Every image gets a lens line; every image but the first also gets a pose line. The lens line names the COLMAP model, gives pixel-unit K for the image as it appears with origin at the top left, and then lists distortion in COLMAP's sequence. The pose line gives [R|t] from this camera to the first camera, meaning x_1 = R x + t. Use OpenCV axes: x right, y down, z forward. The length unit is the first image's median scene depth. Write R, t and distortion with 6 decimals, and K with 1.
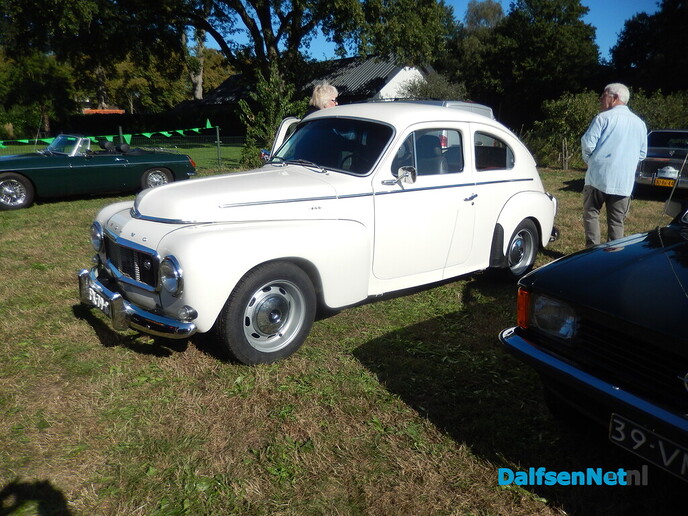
lens RADIAL K [[494.8, 0, 369.1], [0, 494.8, 245.3], [0, 0, 1]] dist [-0.020800, 0.009477]
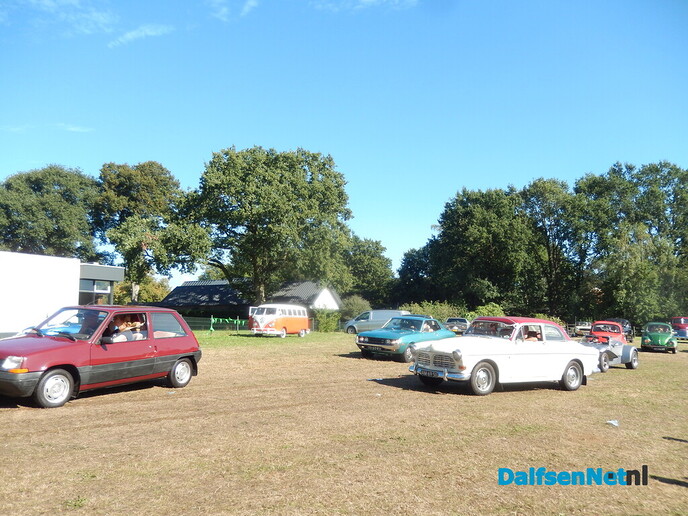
lens RADIAL K [[545.2, 0, 351.3], [0, 545.2, 255.0], [0, 0, 1]] dist [-0.022206, 0.020897]
pose [[0.921838, 0.042435, 0.385245, -0.351735], [0.095795, 0.938202, -0.332566, 0.125661], [-0.375550, 0.343477, 0.860805, -0.499285]]
